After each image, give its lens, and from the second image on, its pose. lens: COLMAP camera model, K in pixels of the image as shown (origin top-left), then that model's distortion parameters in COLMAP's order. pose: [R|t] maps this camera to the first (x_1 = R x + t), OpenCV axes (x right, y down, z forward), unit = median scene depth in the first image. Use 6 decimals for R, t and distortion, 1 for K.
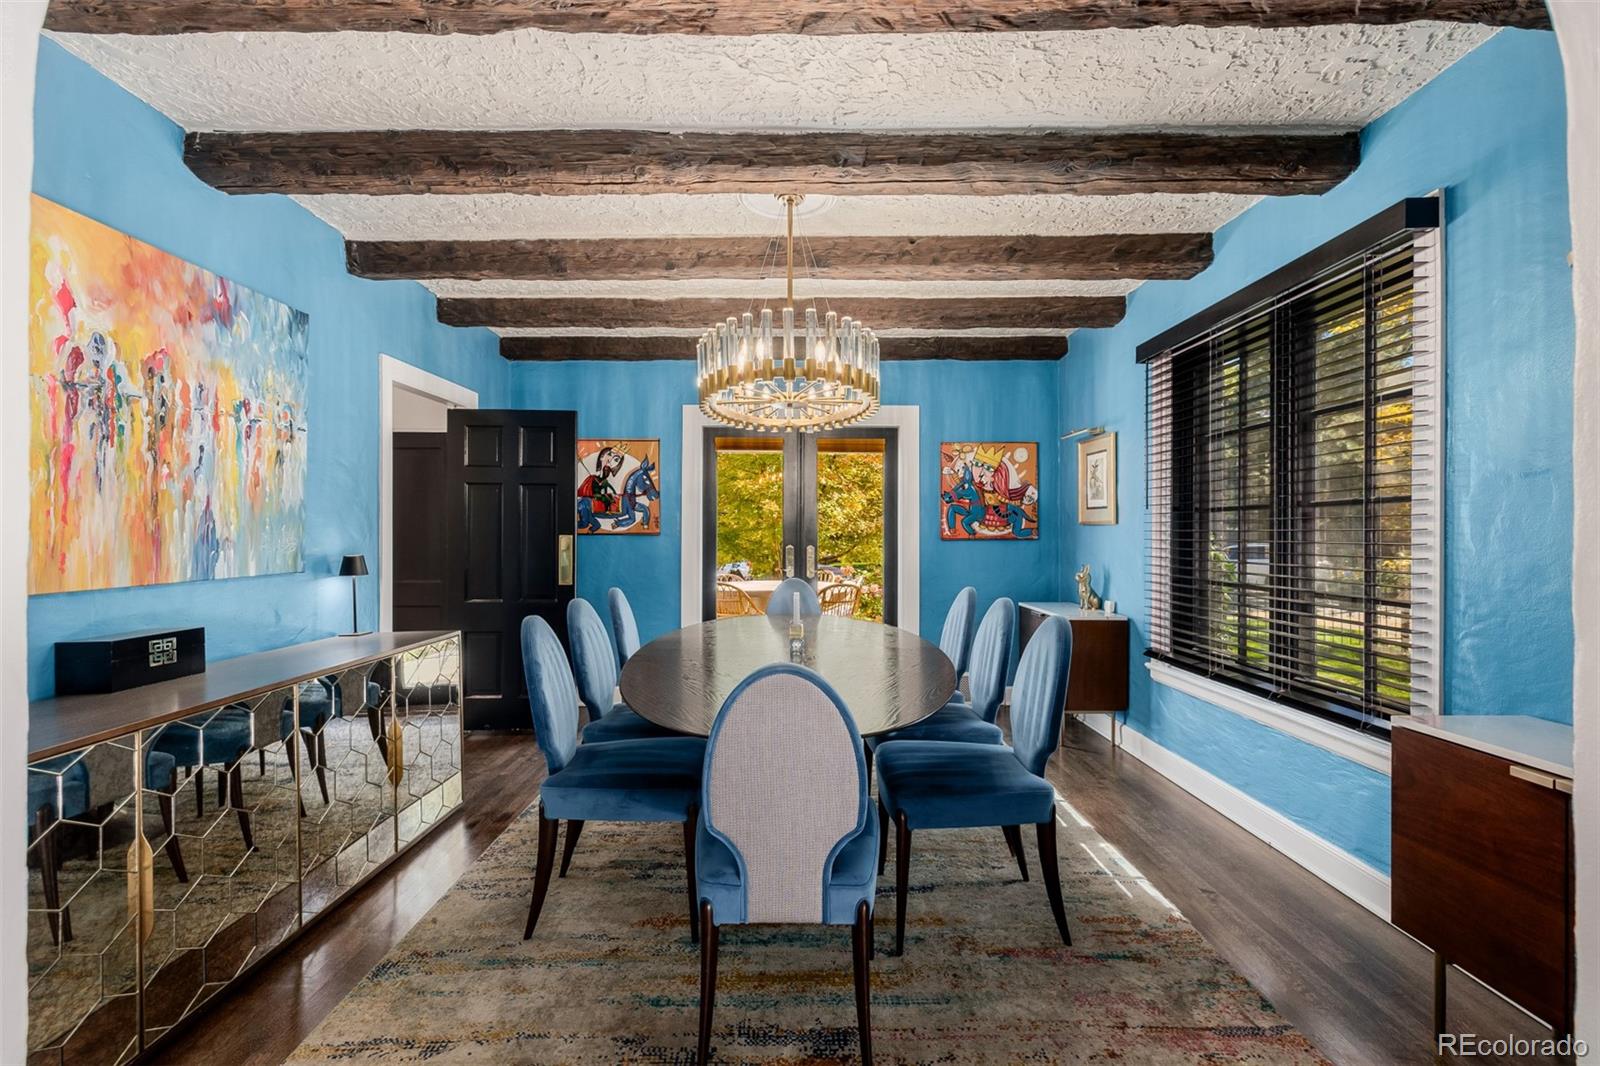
lens RADIAL K [[681.0, 0, 790.7], [0, 681.0, 533.0], [0, 0, 1]] dist [0.002566, -0.000870]
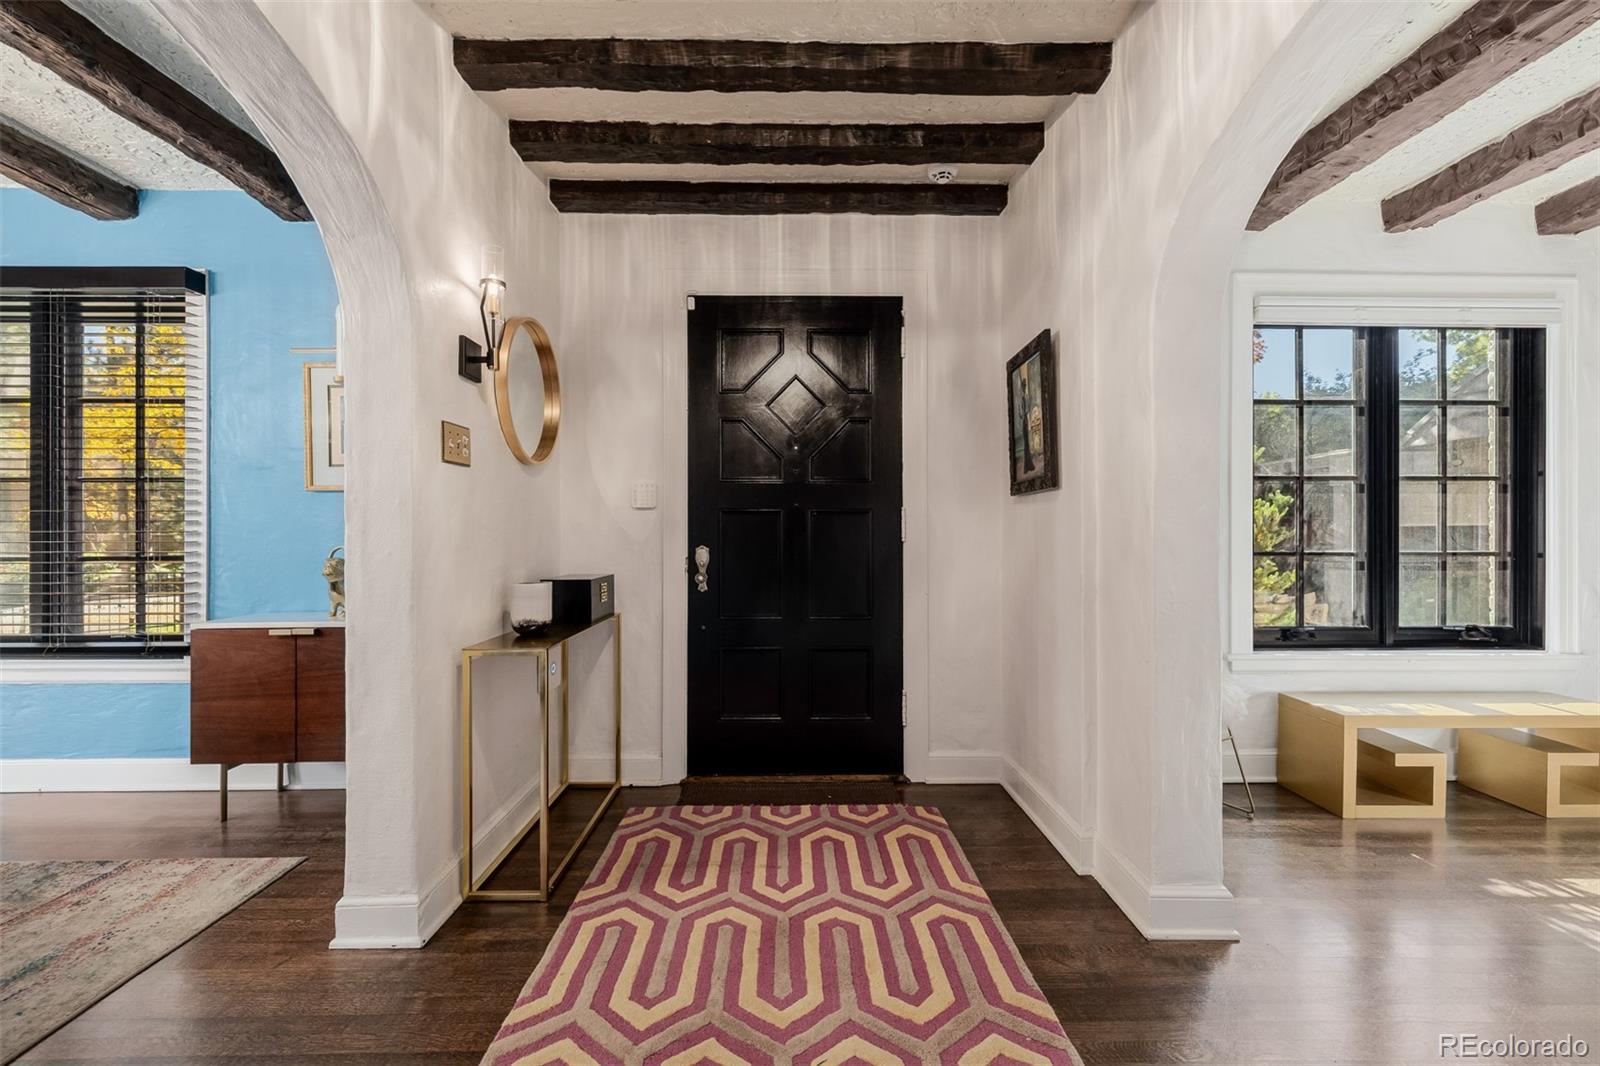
lens RADIAL K [[681.0, 0, 802.0], [0, 681.0, 537.2], [0, 0, 1]] dist [0.002566, -0.000870]
pose [[-0.016535, -0.002995, 0.999859, -0.498243], [0.001341, 0.999995, 0.003017, 0.064968], [-0.999862, 0.001391, -0.016531, -0.240479]]
